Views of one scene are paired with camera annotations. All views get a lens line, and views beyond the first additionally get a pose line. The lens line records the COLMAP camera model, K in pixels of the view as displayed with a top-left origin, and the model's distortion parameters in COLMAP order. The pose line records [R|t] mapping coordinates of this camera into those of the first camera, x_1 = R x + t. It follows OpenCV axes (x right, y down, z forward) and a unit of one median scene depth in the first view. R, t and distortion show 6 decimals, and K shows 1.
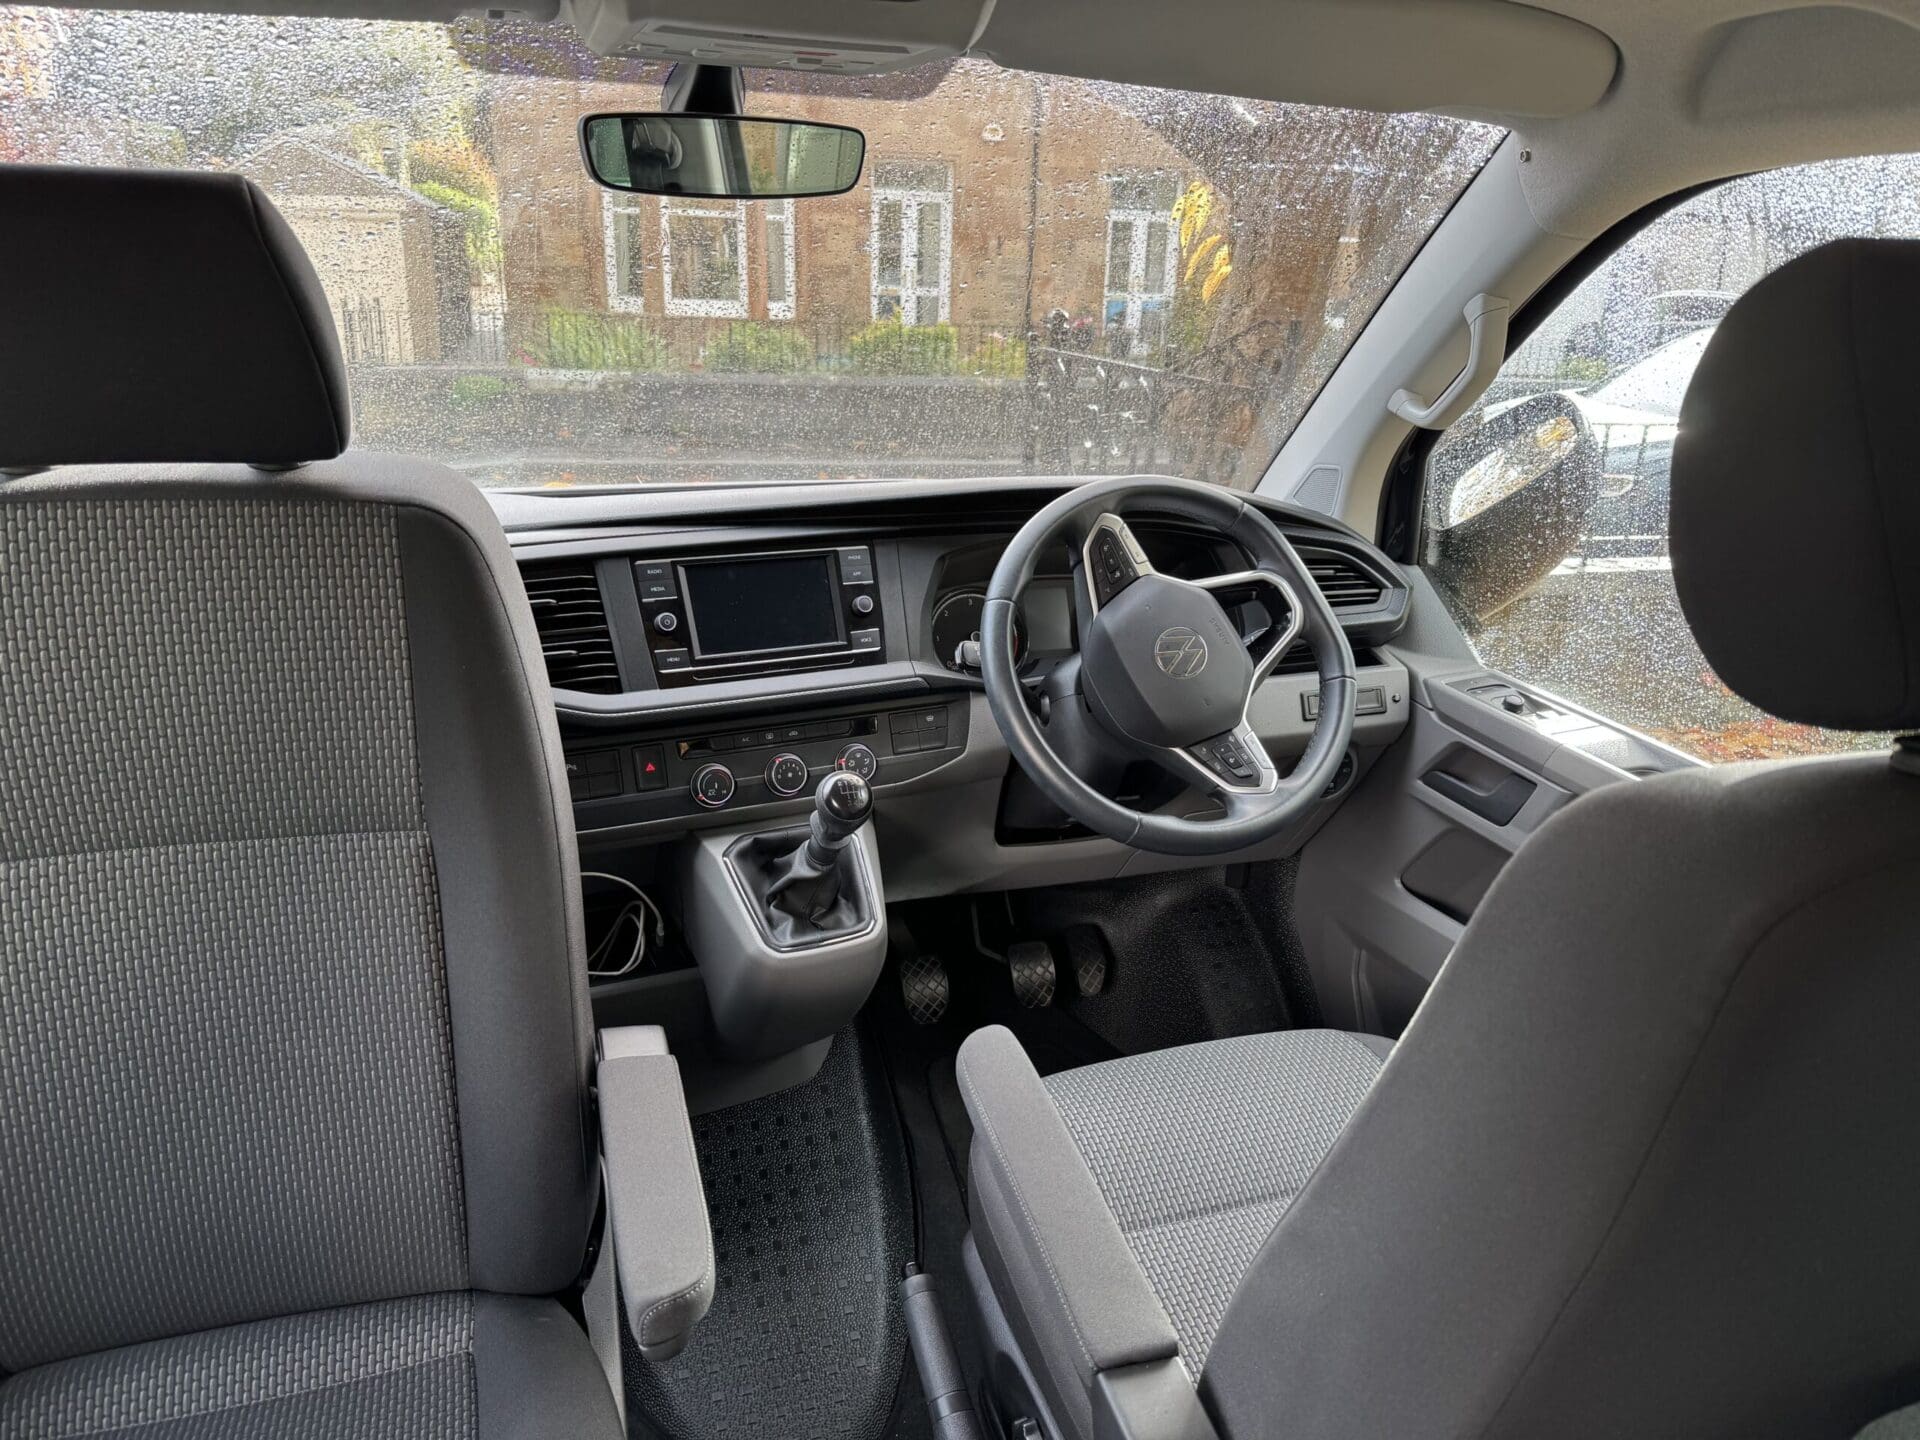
lens RADIAL K [[1351.7, 0, 965.8], [0, 1351.7, 725.9], [0, 0, 1]] dist [0.067818, -0.104673]
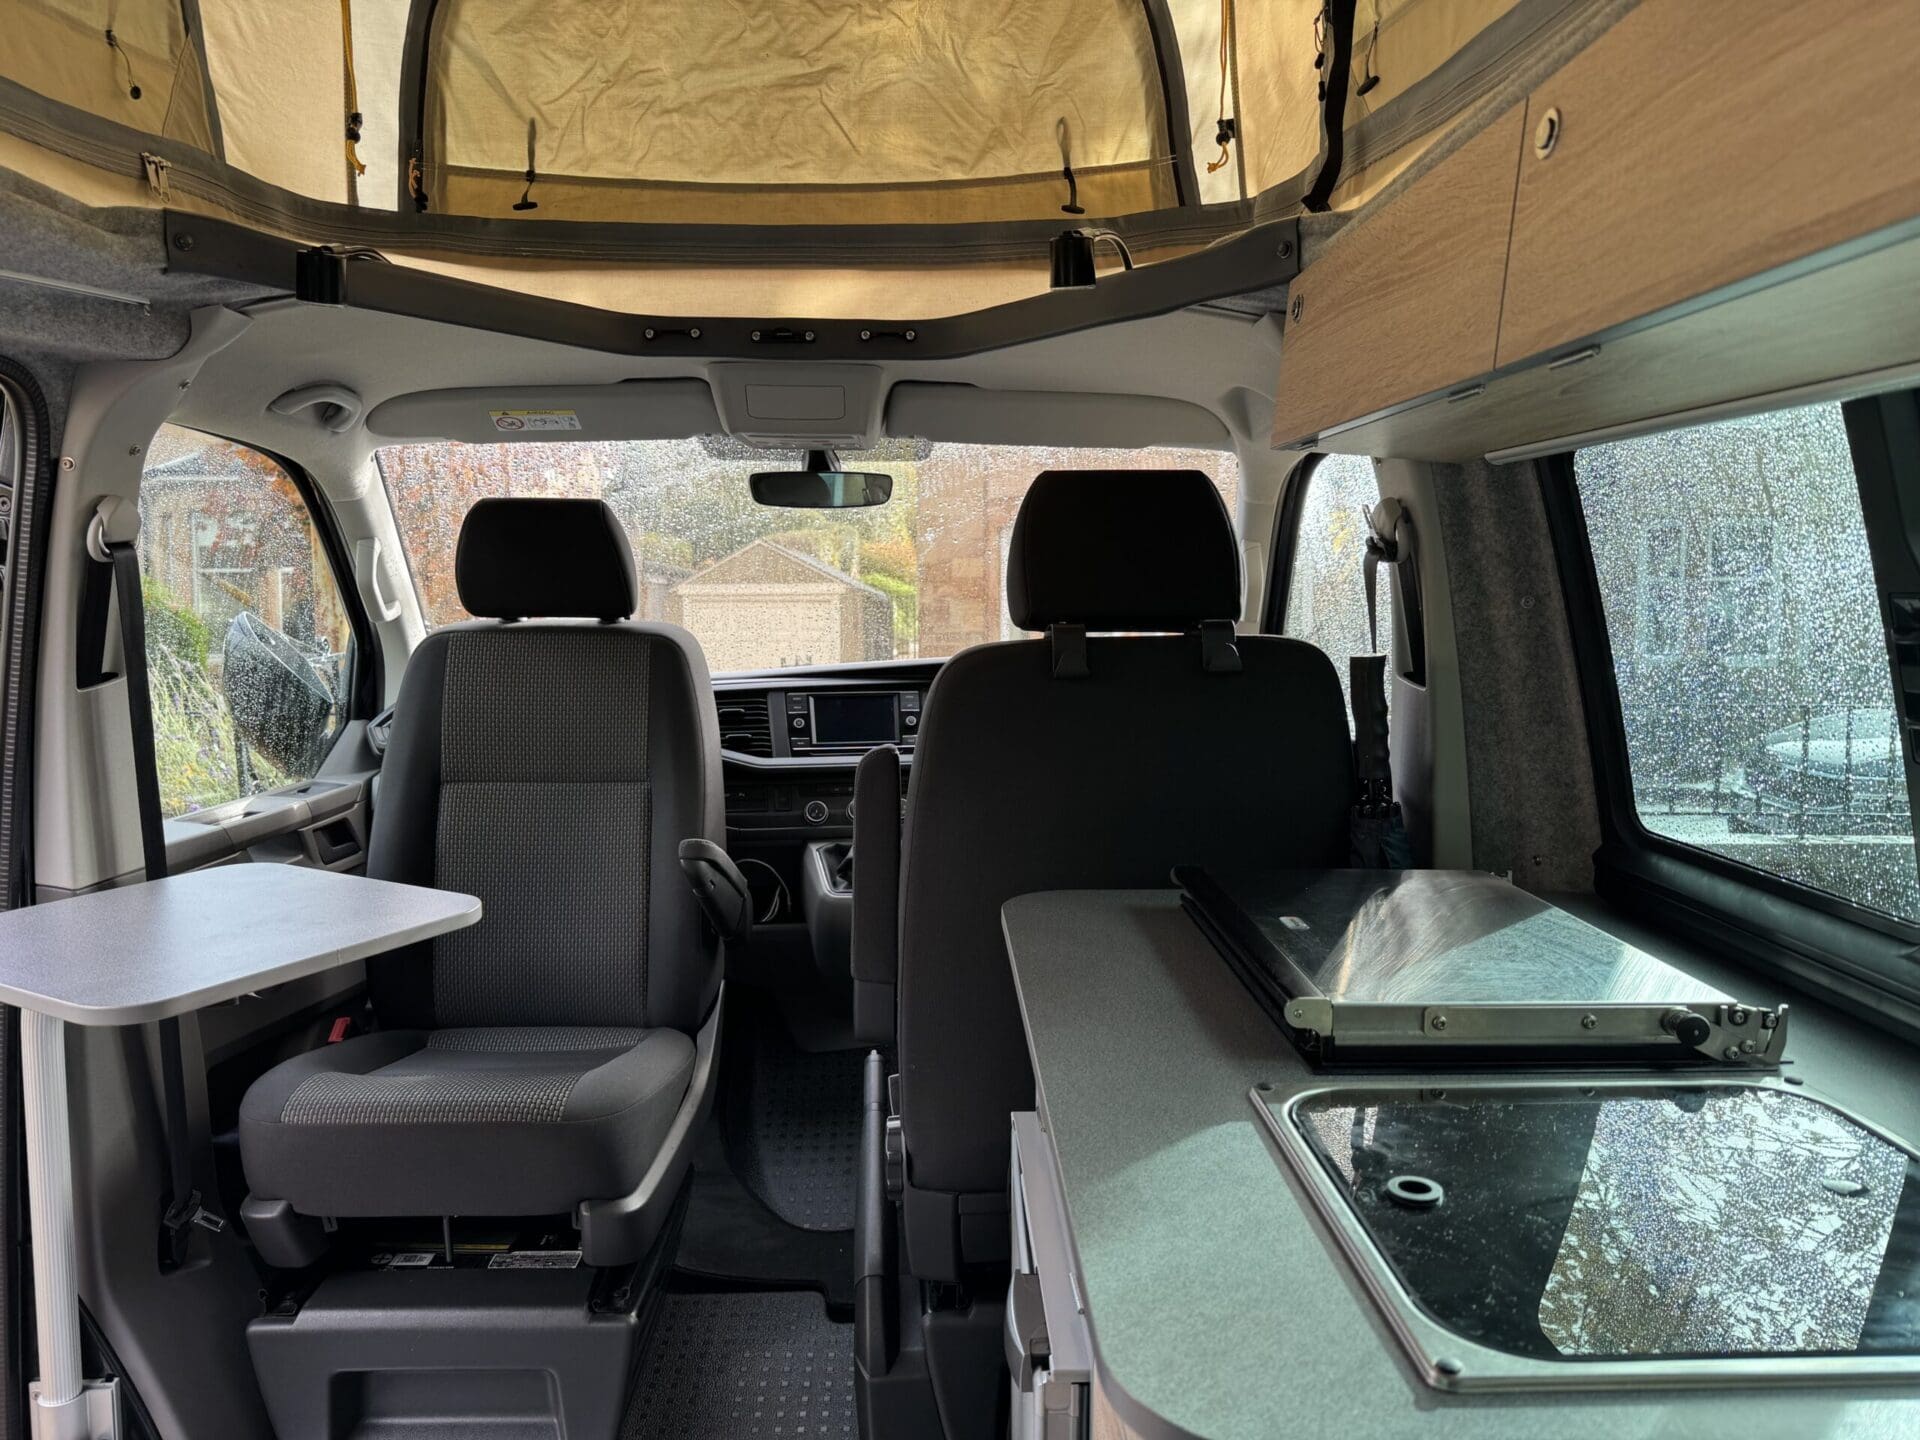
lens RADIAL K [[1351.7, 0, 965.8], [0, 1351.7, 725.9], [0, 0, 1]] dist [0.067818, -0.104673]
pose [[0.957800, -0.006934, -0.287353, 0.540197], [-0.067378, 0.966439, -0.247904, 0.376483], [0.279428, 0.256804, 0.925187, -0.668745]]
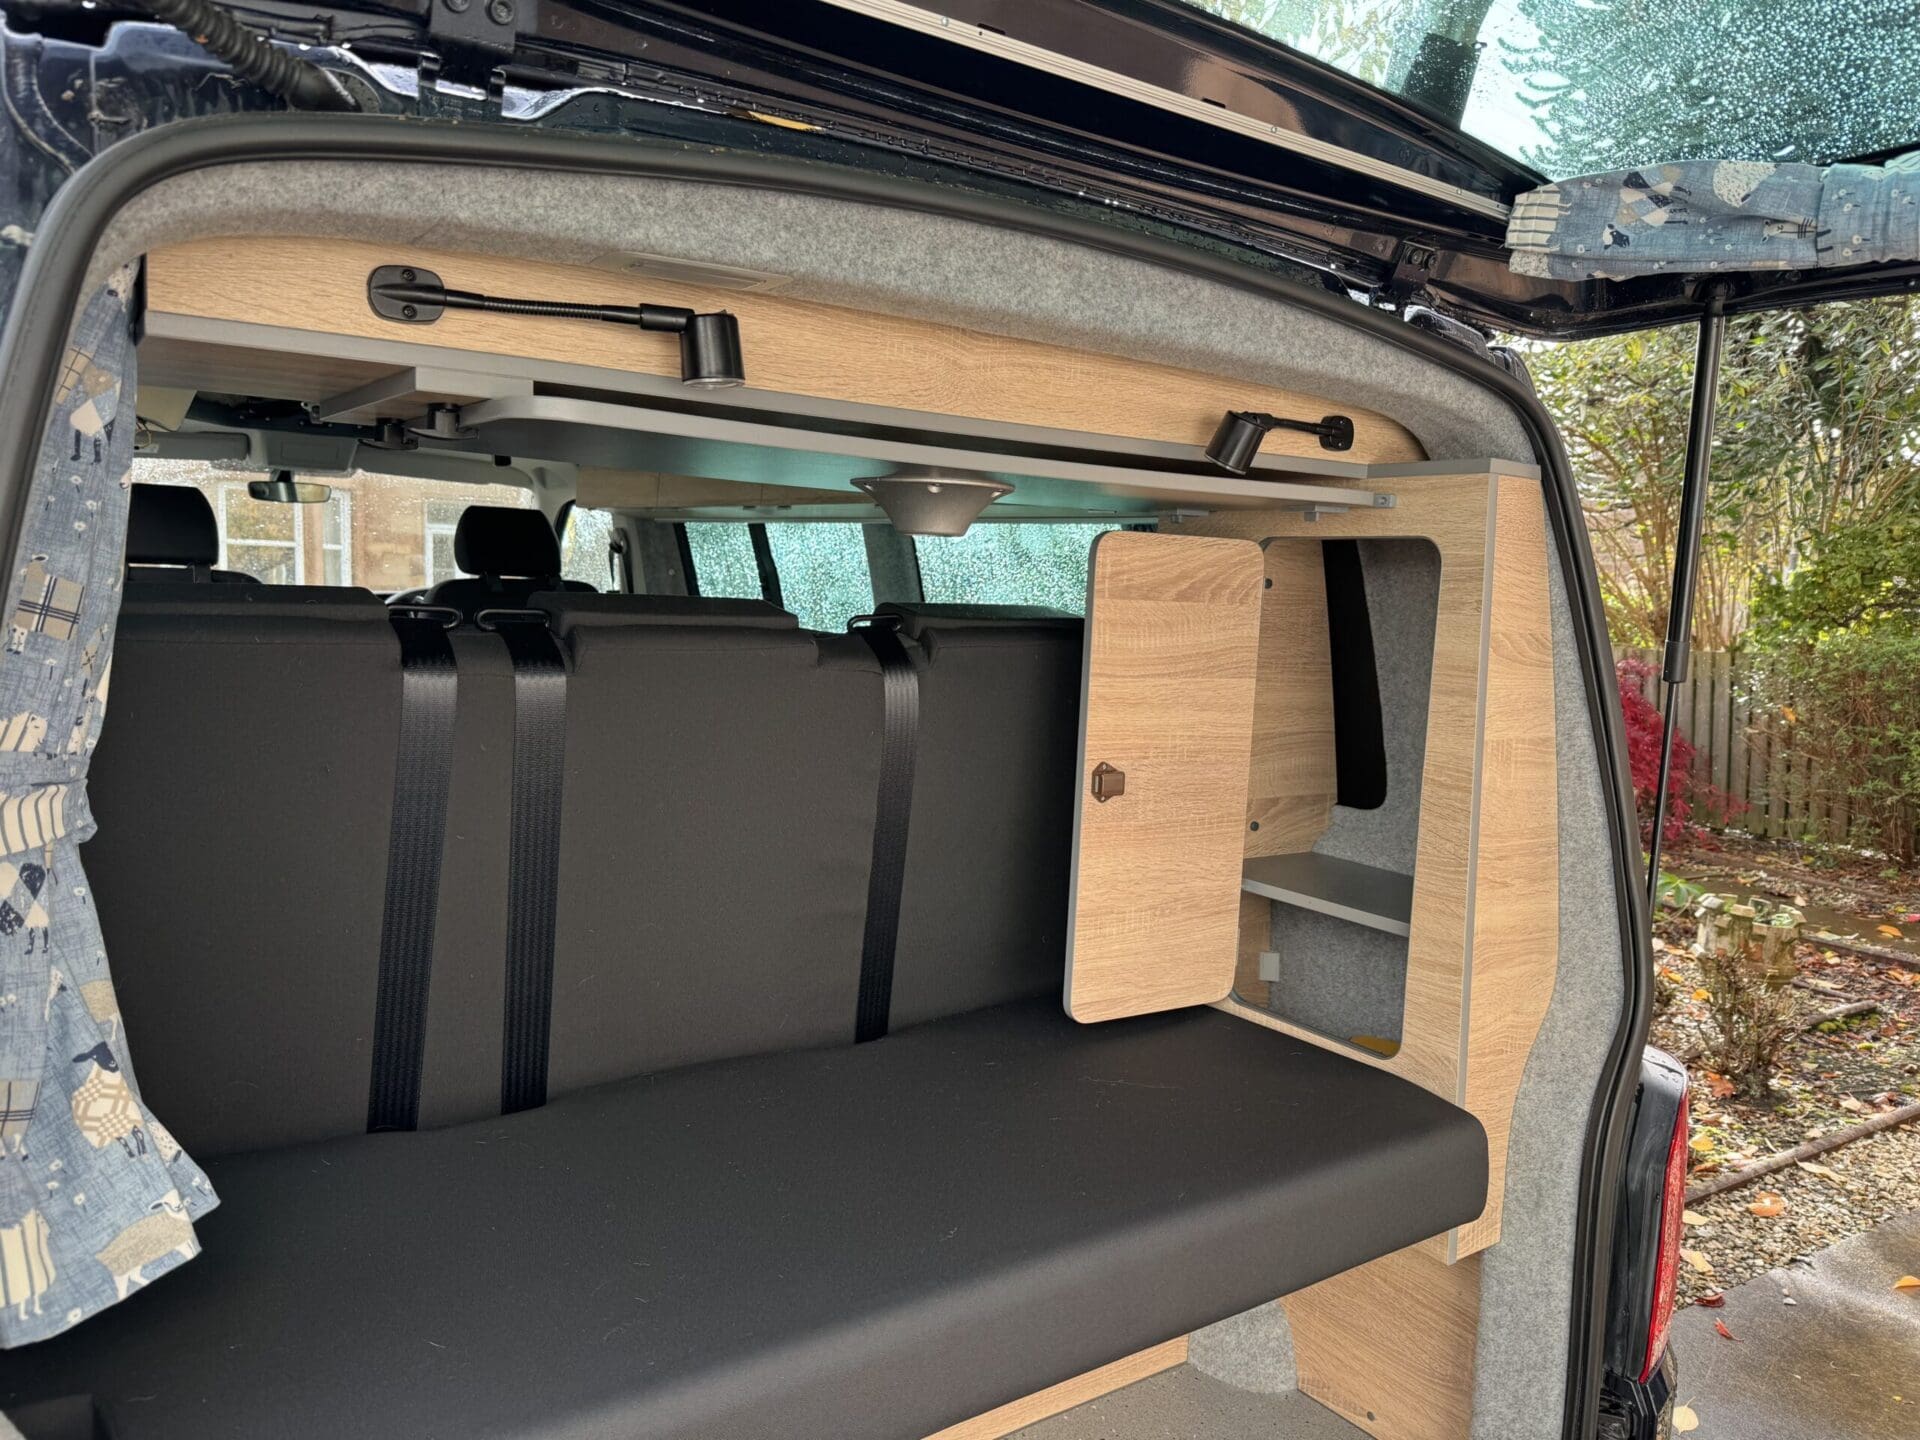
lens RADIAL K [[1351.7, 0, 965.8], [0, 1351.7, 725.9], [0, 0, 1]] dist [0.067818, -0.104673]
pose [[0.957932, -0.026188, 0.285798, 0.422055], [0.093499, 0.969976, -0.224508, 1.028944], [-0.271338, 0.241785, 0.931620, -2.402388]]
